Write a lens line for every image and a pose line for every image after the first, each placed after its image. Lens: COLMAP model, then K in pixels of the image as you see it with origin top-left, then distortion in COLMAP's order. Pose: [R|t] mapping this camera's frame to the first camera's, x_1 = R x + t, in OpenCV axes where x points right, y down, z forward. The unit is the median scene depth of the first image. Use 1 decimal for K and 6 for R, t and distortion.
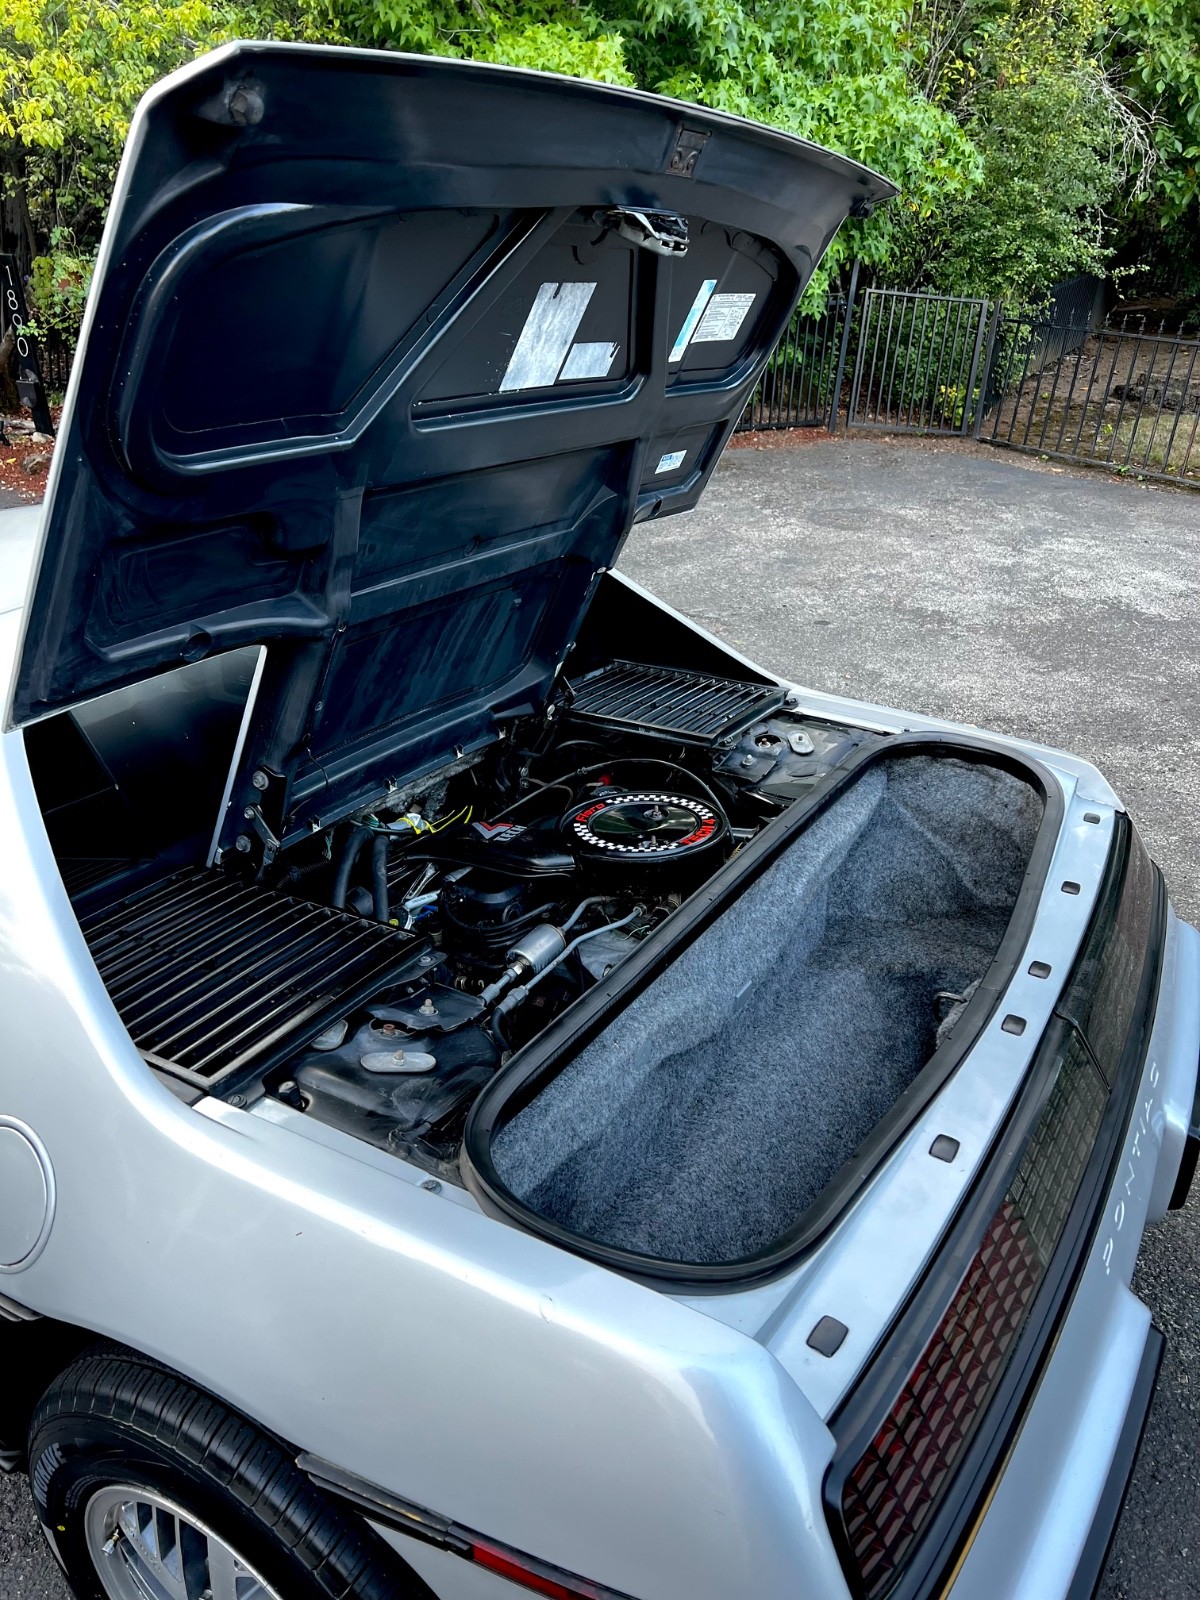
lens RADIAL K [[1238.1, 0, 600.0], [0, 1238.1, 800.0], [0, 0, 1]] dist [0.045646, -0.060803]
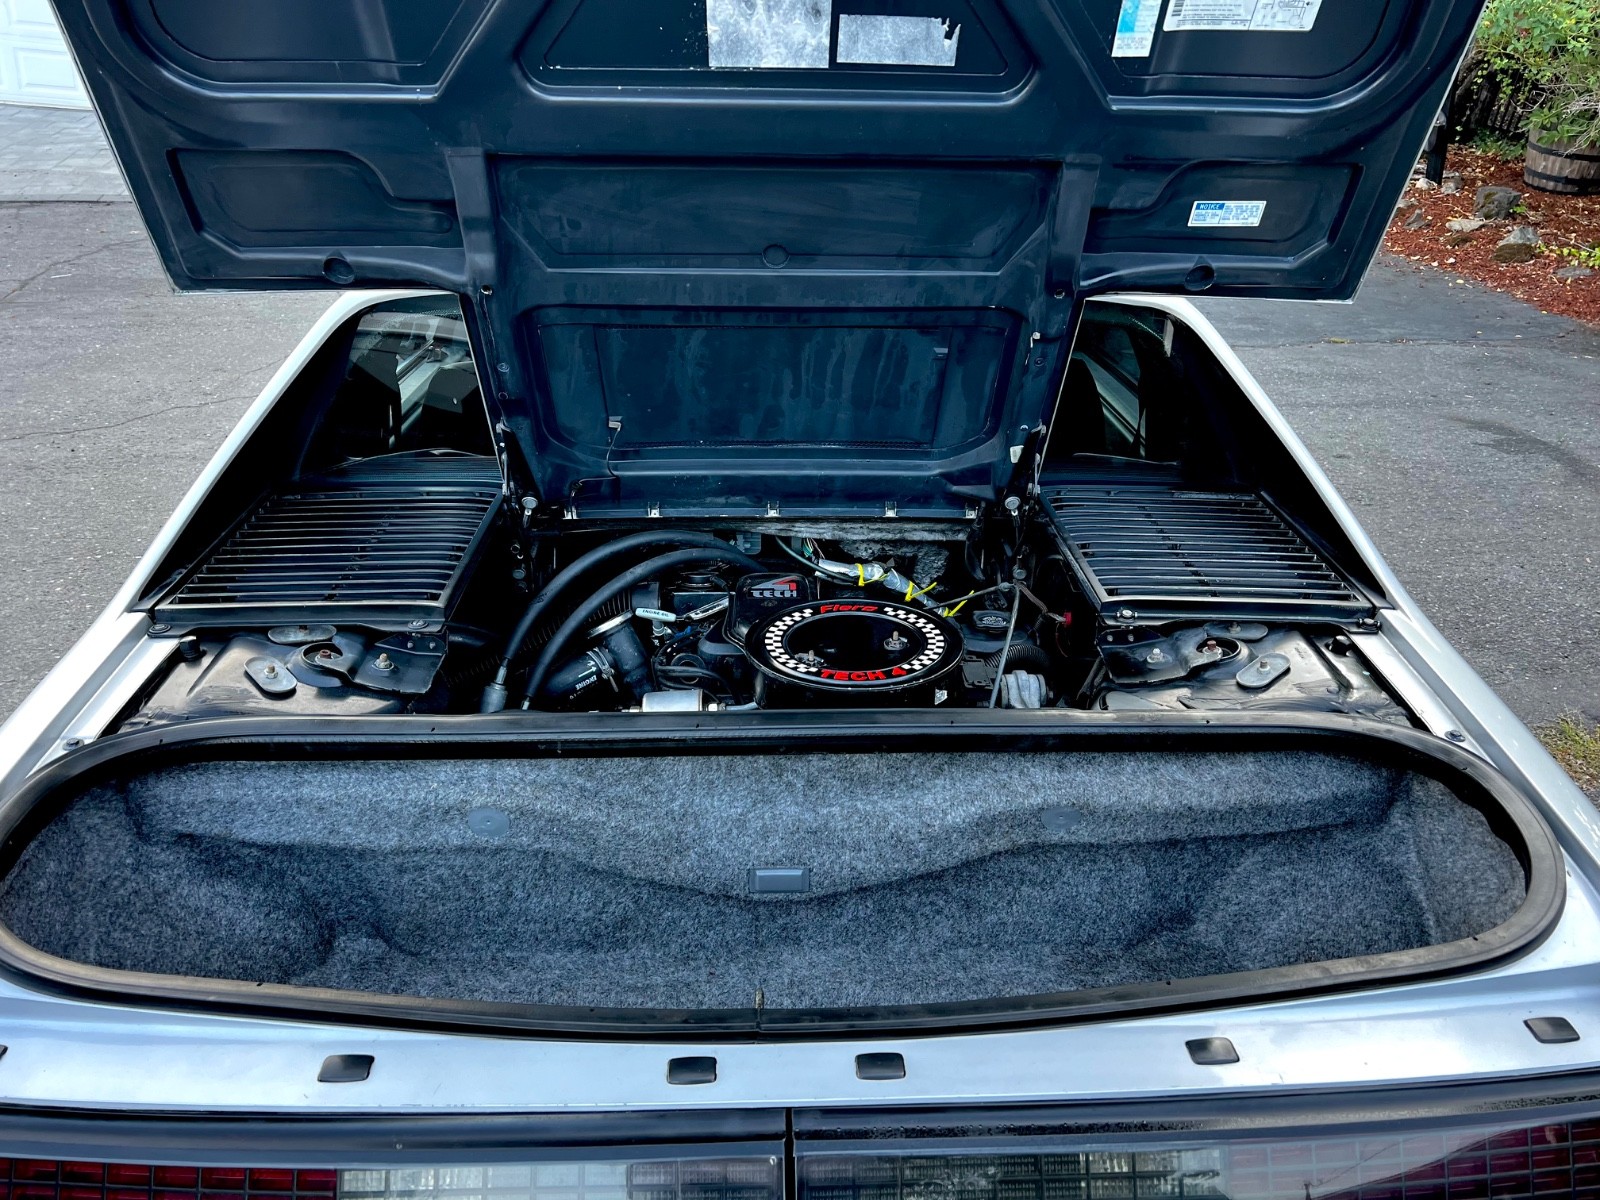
lens RADIAL K [[1238.1, 0, 801.7], [0, 1238.1, 595.4], [0, 0, 1]] dist [0.045646, -0.060803]
pose [[0.514810, 0.361378, -0.777417, 0.563321], [-0.335702, 0.919377, 0.205064, -0.144238], [0.788844, 0.155411, 0.594620, 0.451365]]
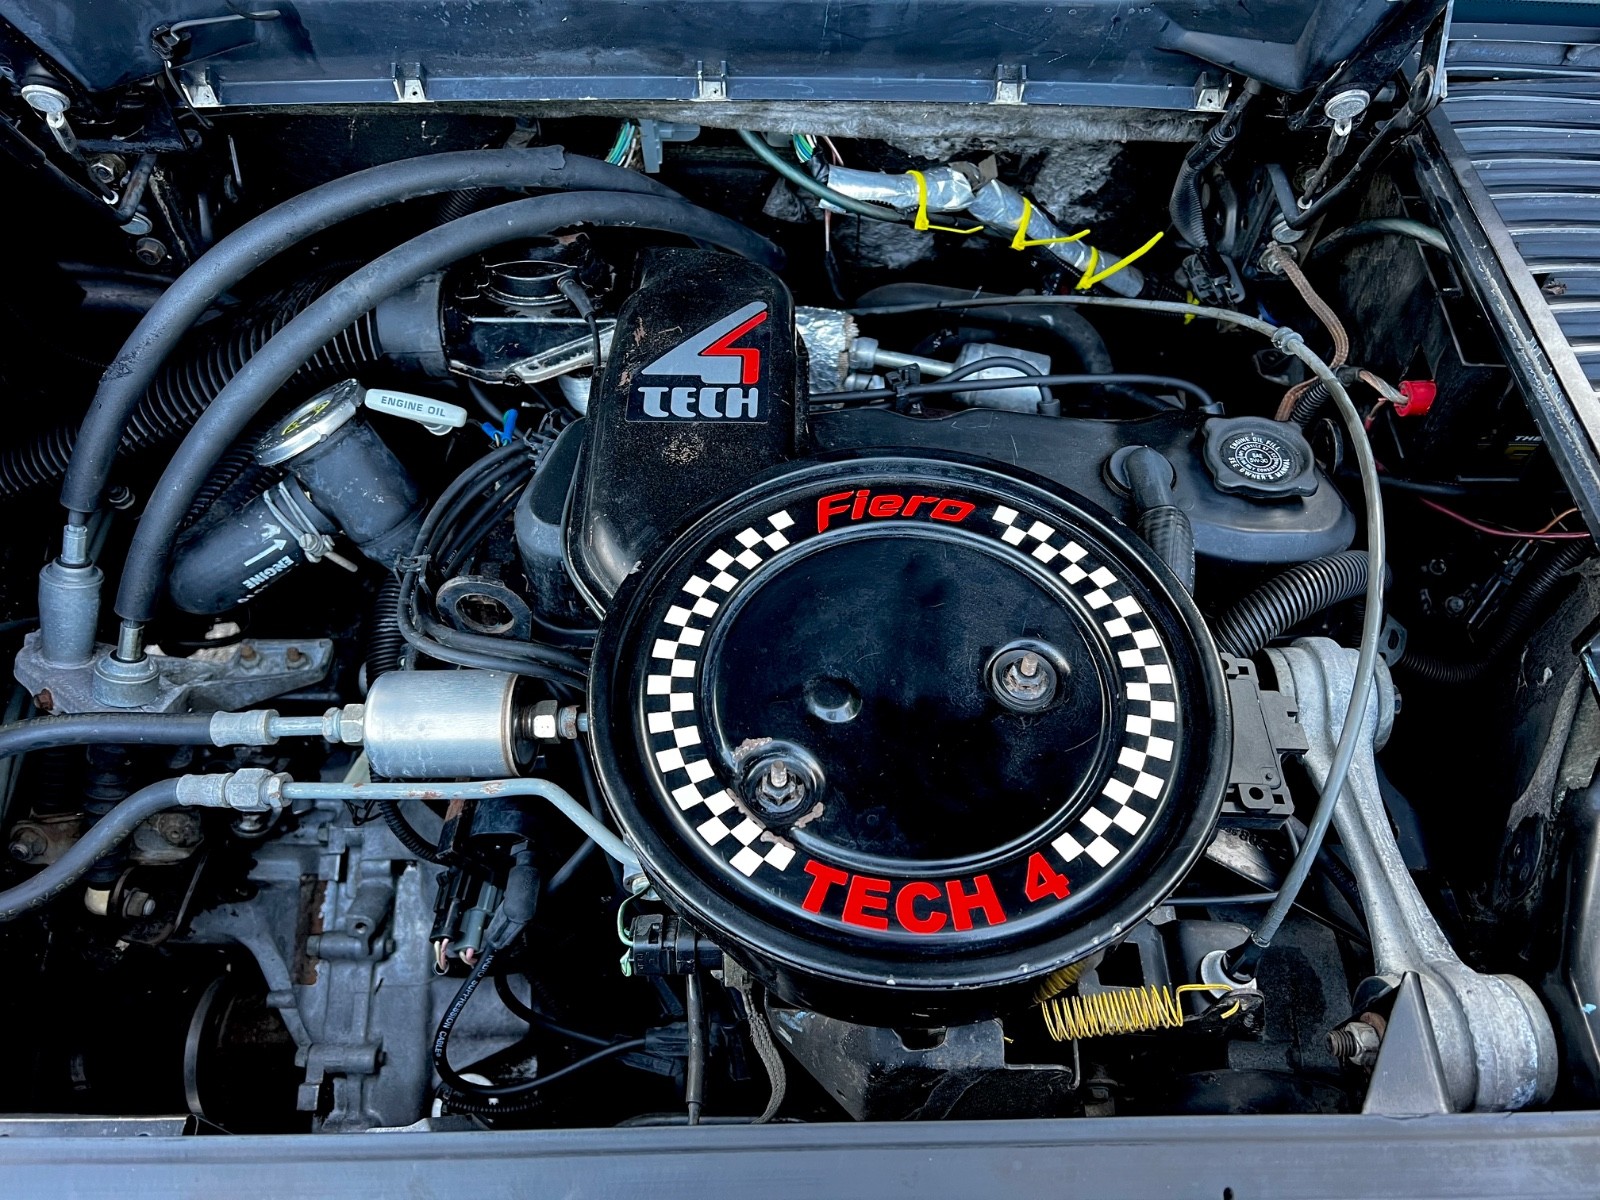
lens RADIAL K [[1238.1, 0, 801.7], [0, 1238.1, 595.4], [0, 0, 1]] dist [0.045646, -0.060803]
pose [[0.496713, 0.704910, -0.506339, 0.134381], [-0.338255, 0.694494, 0.635029, -0.144079], [0.799287, -0.144155, 0.583403, 0.746943]]
